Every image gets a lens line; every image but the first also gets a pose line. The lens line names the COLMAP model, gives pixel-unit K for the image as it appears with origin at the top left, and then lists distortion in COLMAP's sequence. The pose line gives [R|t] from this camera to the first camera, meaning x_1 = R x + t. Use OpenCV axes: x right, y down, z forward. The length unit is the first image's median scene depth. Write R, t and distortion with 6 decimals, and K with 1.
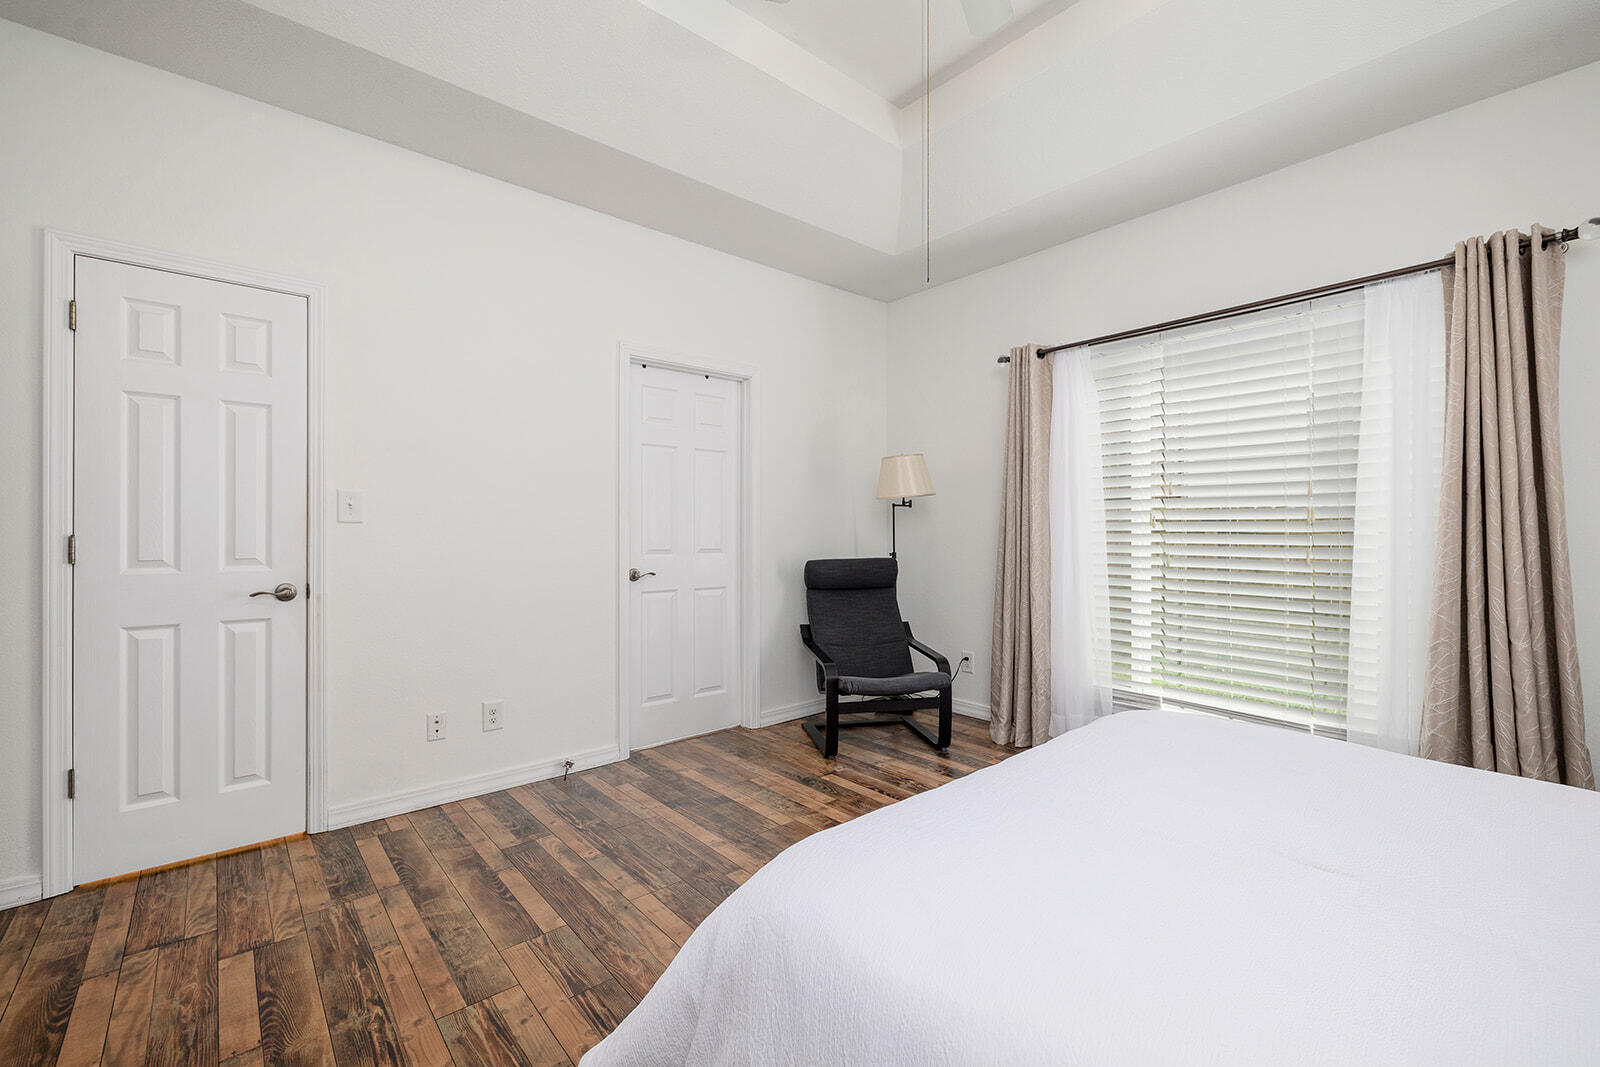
lens RADIAL K [[675.0, 0, 798.9], [0, 675.0, 527.3], [0, 0, 1]] dist [0.000627, -0.000029]
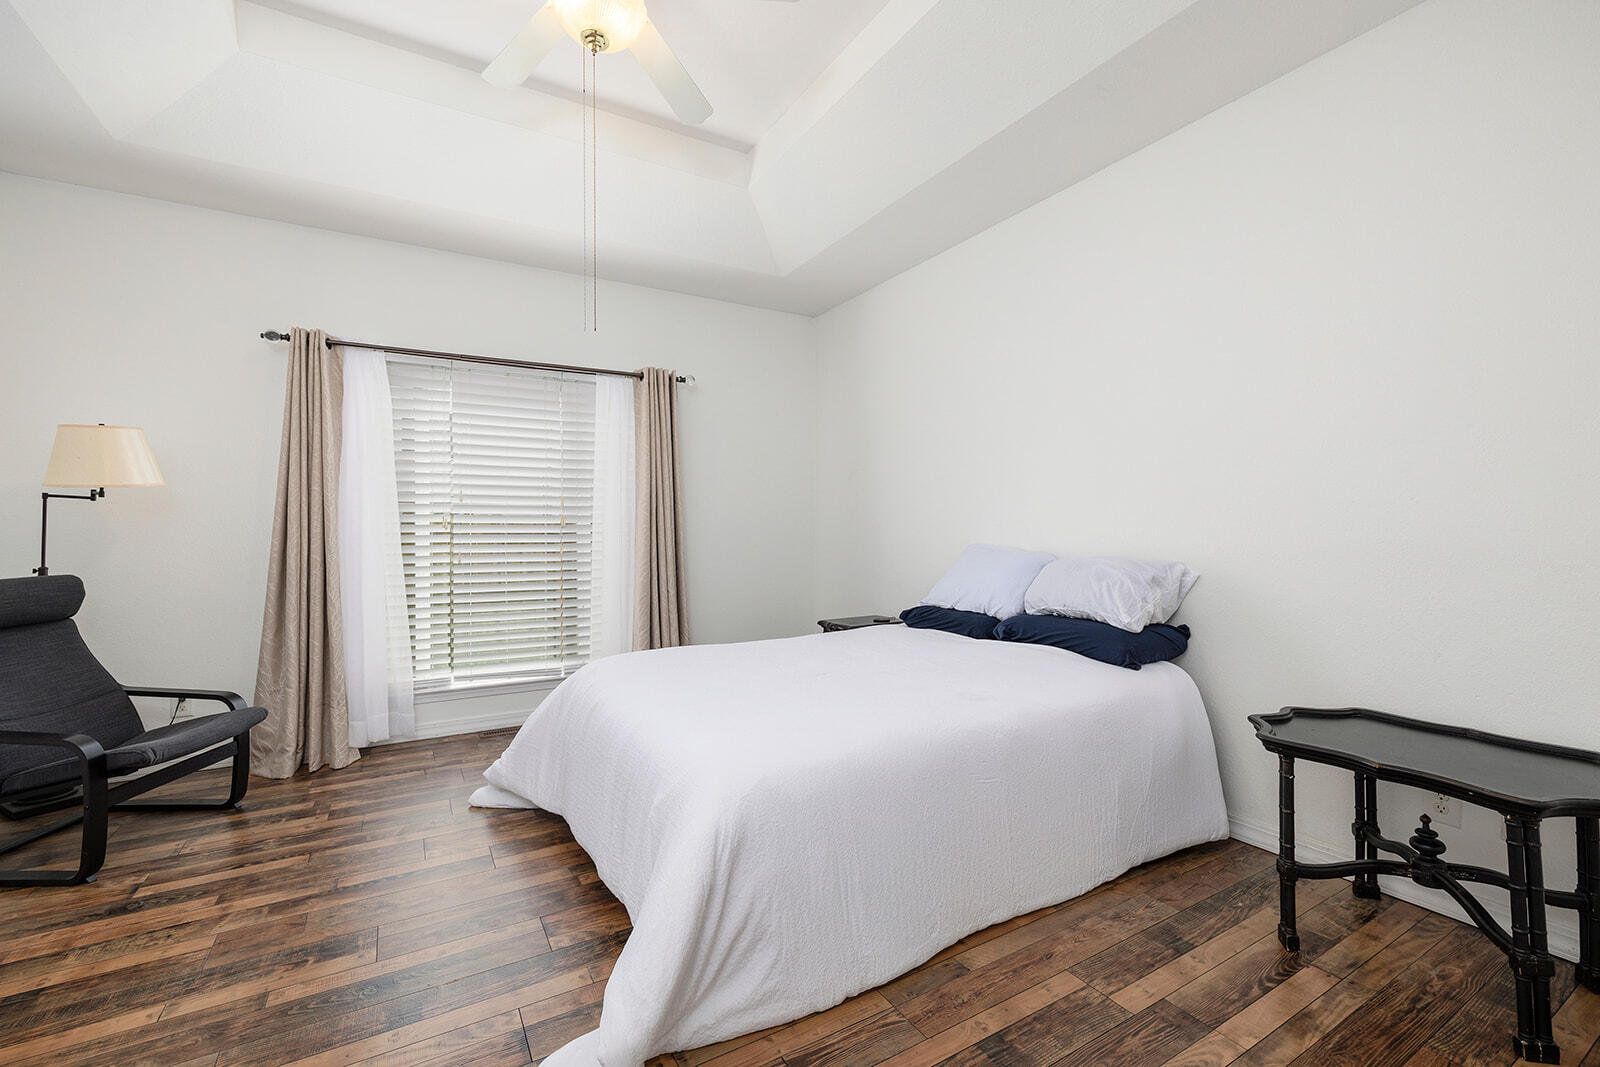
lens RADIAL K [[675.0, 0, 798.9], [0, 675.0, 527.3], [0, 0, 1]] dist [0.000627, -0.000029]
pose [[0.186281, 0.004223, 0.982487, -0.472895], [0.002047, 0.999987, -0.004687, 0.003311], [-0.982494, 0.002885, 0.186270, 0.200016]]
